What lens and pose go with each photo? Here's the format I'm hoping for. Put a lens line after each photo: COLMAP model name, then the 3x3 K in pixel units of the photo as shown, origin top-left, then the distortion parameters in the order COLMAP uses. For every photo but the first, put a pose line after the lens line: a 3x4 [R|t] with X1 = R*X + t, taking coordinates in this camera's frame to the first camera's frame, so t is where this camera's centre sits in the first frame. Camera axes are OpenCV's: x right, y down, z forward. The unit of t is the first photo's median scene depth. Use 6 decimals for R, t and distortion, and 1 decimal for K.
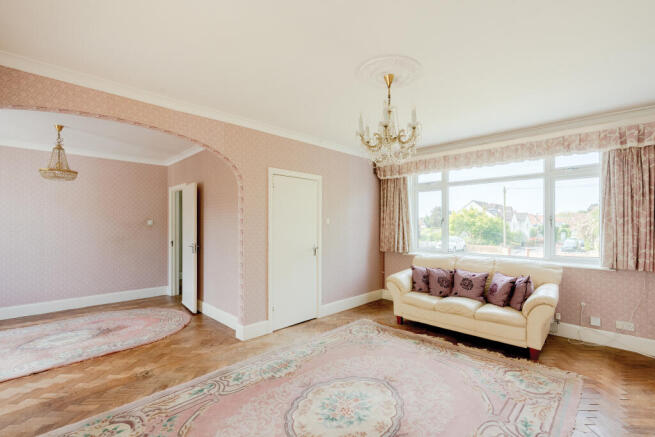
lens RADIAL K [[298.0, 0, 327.7], [0, 298.0, 225.0], [0, 0, 1]] dist [-0.001732, -0.000145]
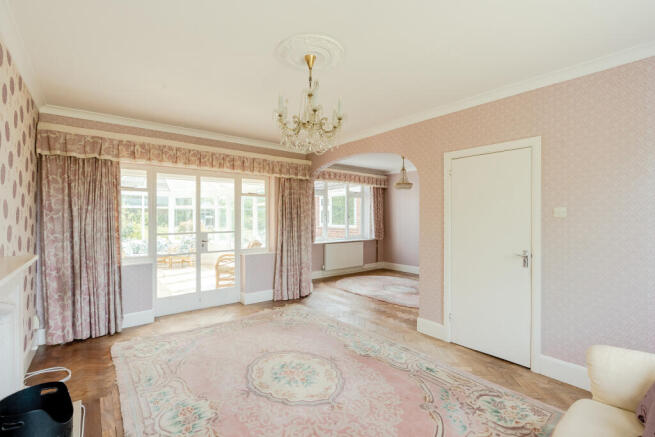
lens RADIAL K [[304.1, 0, 327.5], [0, 304.1, 218.5], [0, 0, 1]] dist [-0.000026, 0.000079]
pose [[-0.116025, 0.002919, -0.993242, 0.779838], [-0.003525, 0.999988, 0.003350, -0.001679], [0.993240, 0.003890, -0.116013, 0.799074]]
